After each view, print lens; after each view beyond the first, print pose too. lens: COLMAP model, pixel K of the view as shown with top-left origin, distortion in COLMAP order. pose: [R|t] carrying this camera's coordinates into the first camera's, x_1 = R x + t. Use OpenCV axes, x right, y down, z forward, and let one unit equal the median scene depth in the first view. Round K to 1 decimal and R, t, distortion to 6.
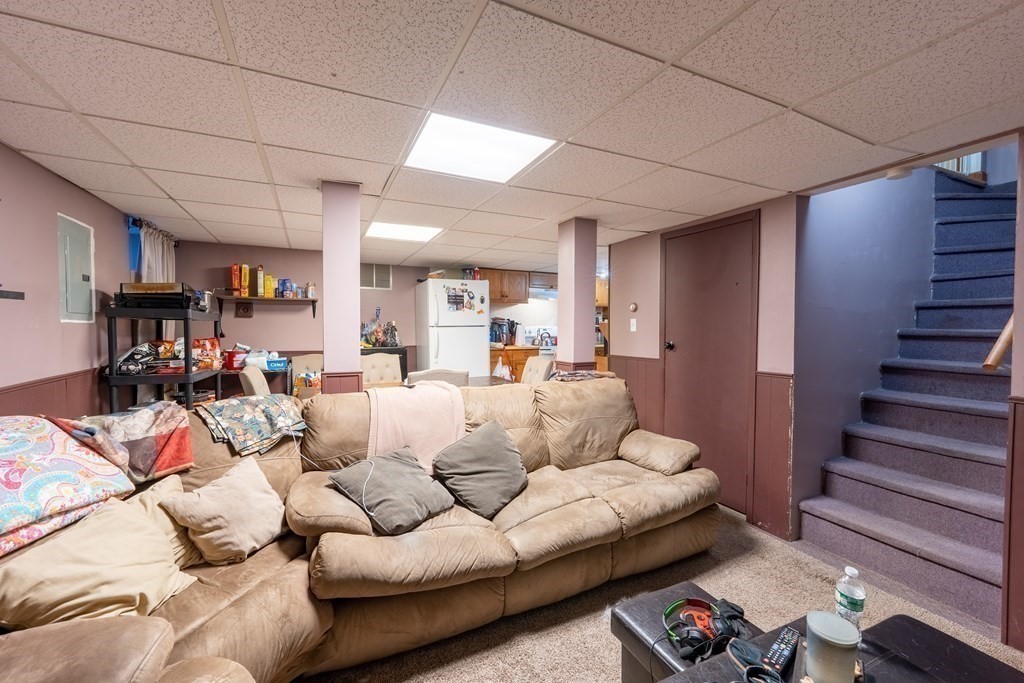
lens RADIAL K [[413.9, 0, 513.7], [0, 413.9, 339.7], [0, 0, 1]] dist [0.000507, 0.000002]
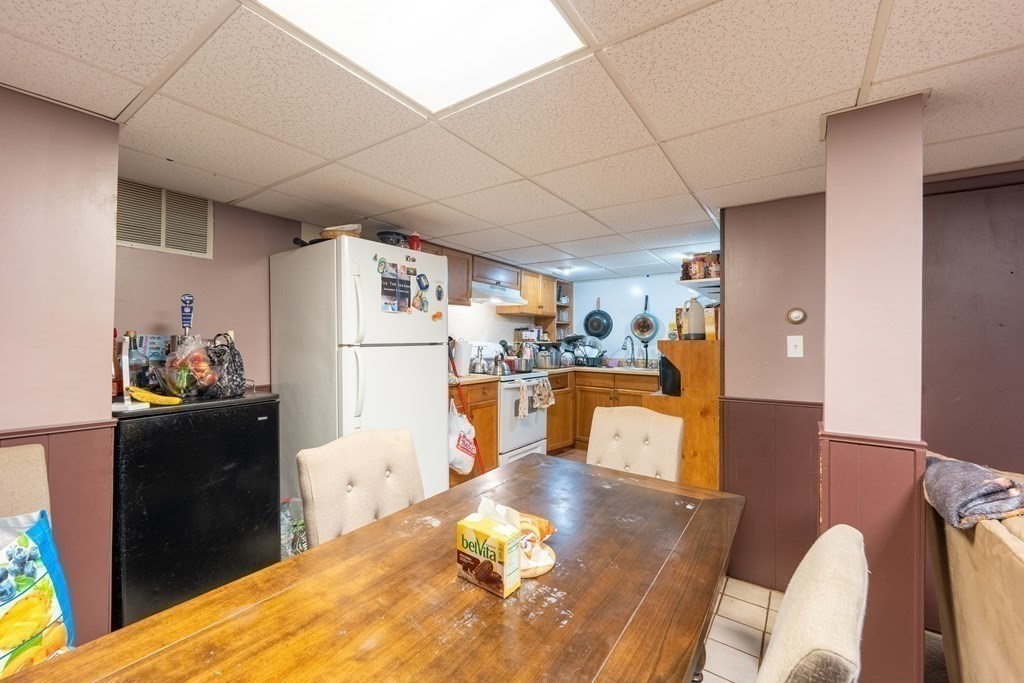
lens RADIAL K [[413.9, 0, 514.9], [0, 413.9, 345.2], [0, 0, 1]] dist [0.000507, 0.000002]
pose [[0.868483, 0.000916, 0.495717, -0.259898], [0.007998, 0.999842, -0.015860, -0.023867], [-0.495654, 0.017739, 0.868339, 0.530060]]
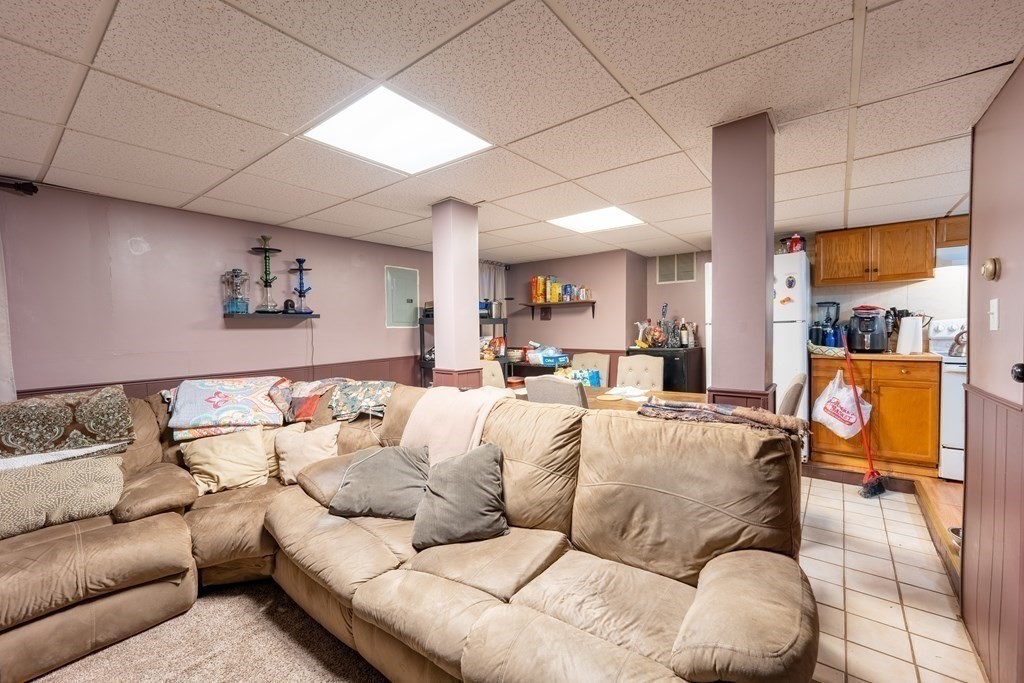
lens RADIAL K [[413.9, 0, 519.6], [0, 413.9, 339.9], [0, 0, 1]] dist [0.000507, 0.000002]
pose [[0.459681, 0.015567, -0.887948, 0.329996], [-0.008469, 0.999878, 0.013145, -0.009430], [0.888044, 0.001477, 0.459757, 0.320594]]
